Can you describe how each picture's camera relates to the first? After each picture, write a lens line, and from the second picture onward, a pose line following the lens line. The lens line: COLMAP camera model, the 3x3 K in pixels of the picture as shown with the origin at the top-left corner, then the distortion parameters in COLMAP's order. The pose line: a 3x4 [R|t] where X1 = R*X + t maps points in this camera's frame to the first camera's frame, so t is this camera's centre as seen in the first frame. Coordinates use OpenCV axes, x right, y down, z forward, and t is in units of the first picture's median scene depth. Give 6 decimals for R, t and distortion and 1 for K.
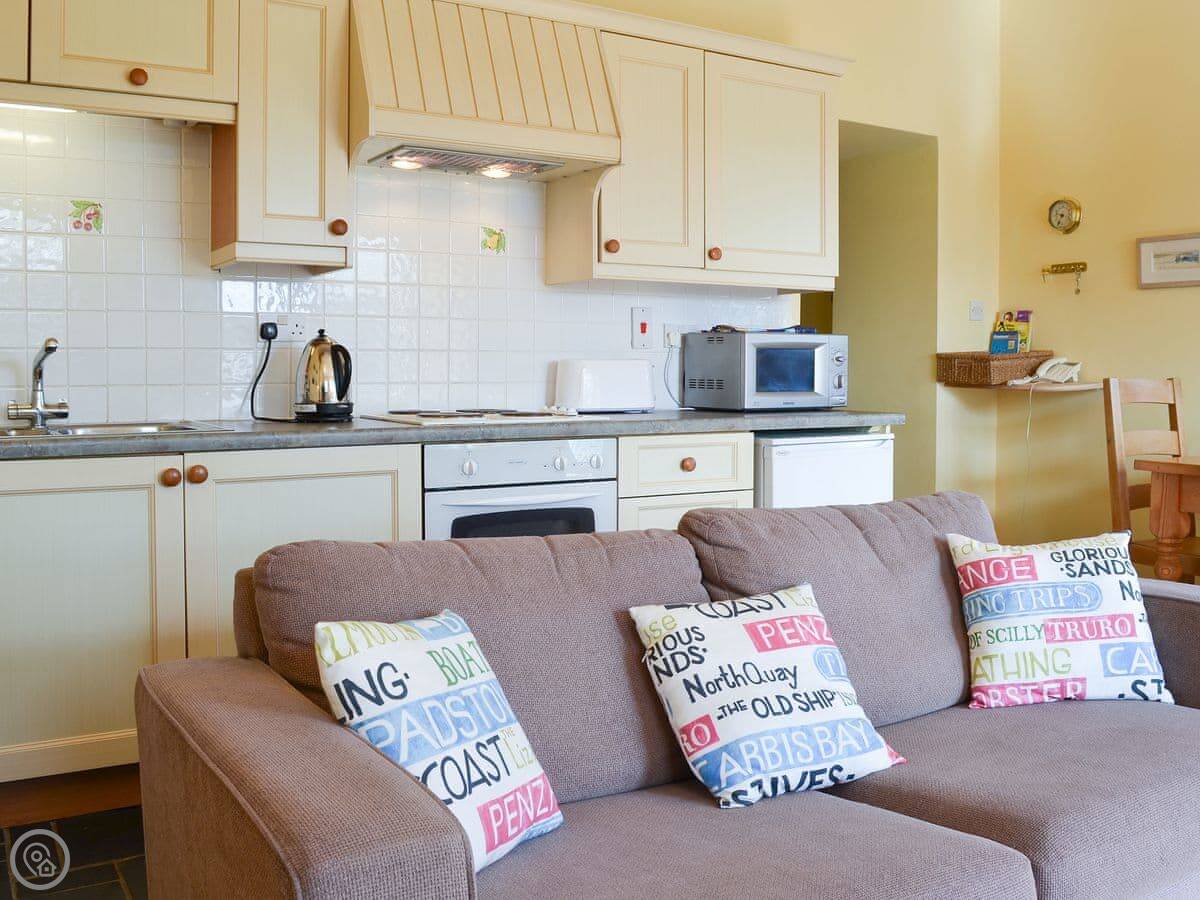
lens RADIAL K [[1150.8, 0, 629.6], [0, 1150.8, 398.0], [0, 0, 1]] dist [-0.086979, 0.002100]
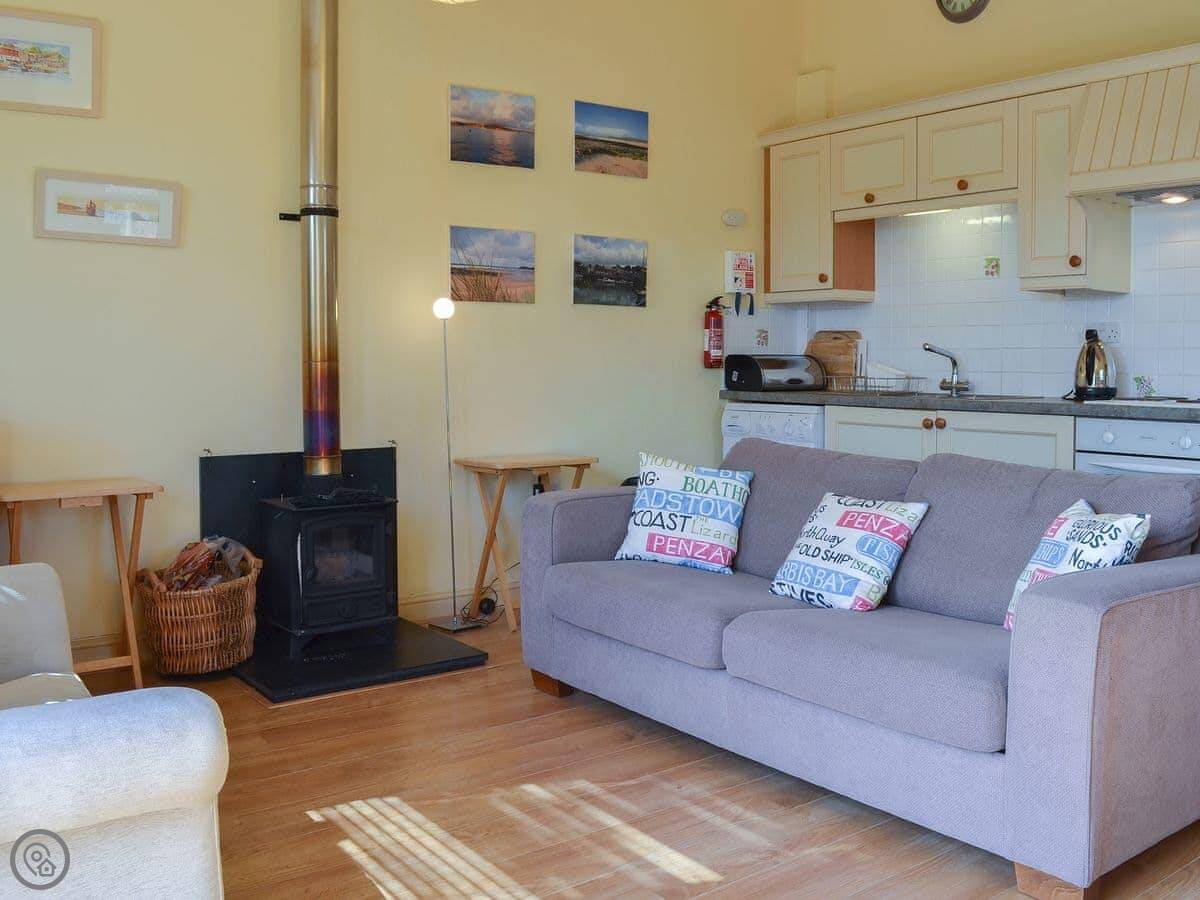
lens RADIAL K [[1150.8, 0, 629.6], [0, 1150.8, 398.0], [0, 0, 1]] dist [-0.086979, 0.002100]
pose [[0.091434, 0.032065, -0.995295, 1.192885], [-0.037317, 0.998890, 0.028752, -0.001444], [0.995112, 0.034512, 0.092529, 0.363873]]
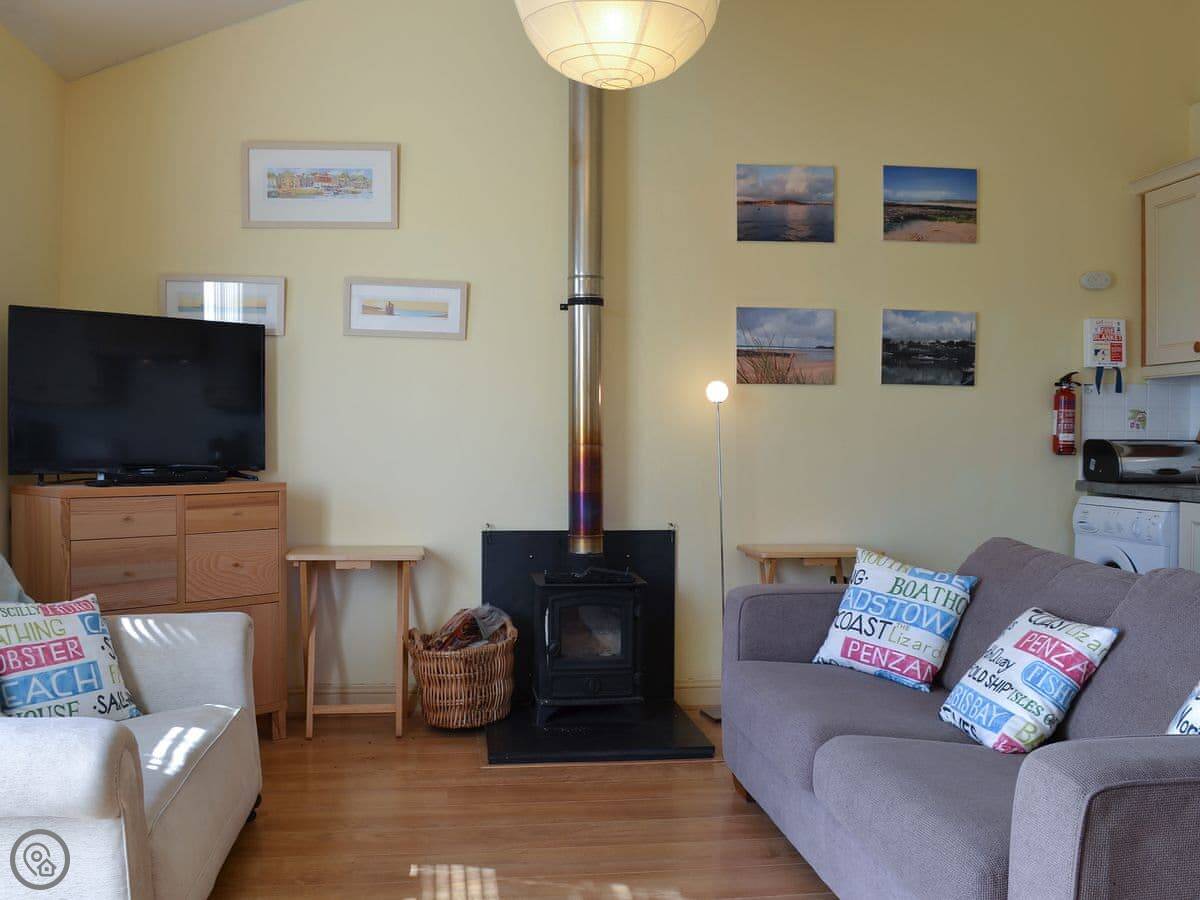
lens RADIAL K [[1159.0, 0, 542.6], [0, 1159.0, 449.6], [0, 0, 1]] dist [-0.081563, -0.006084]
pose [[-0.451291, 0.006372, -0.892354, 1.102852], [-0.039424, 0.998856, 0.027070, -0.024084], [0.891505, 0.047396, -0.450524, 0.749603]]
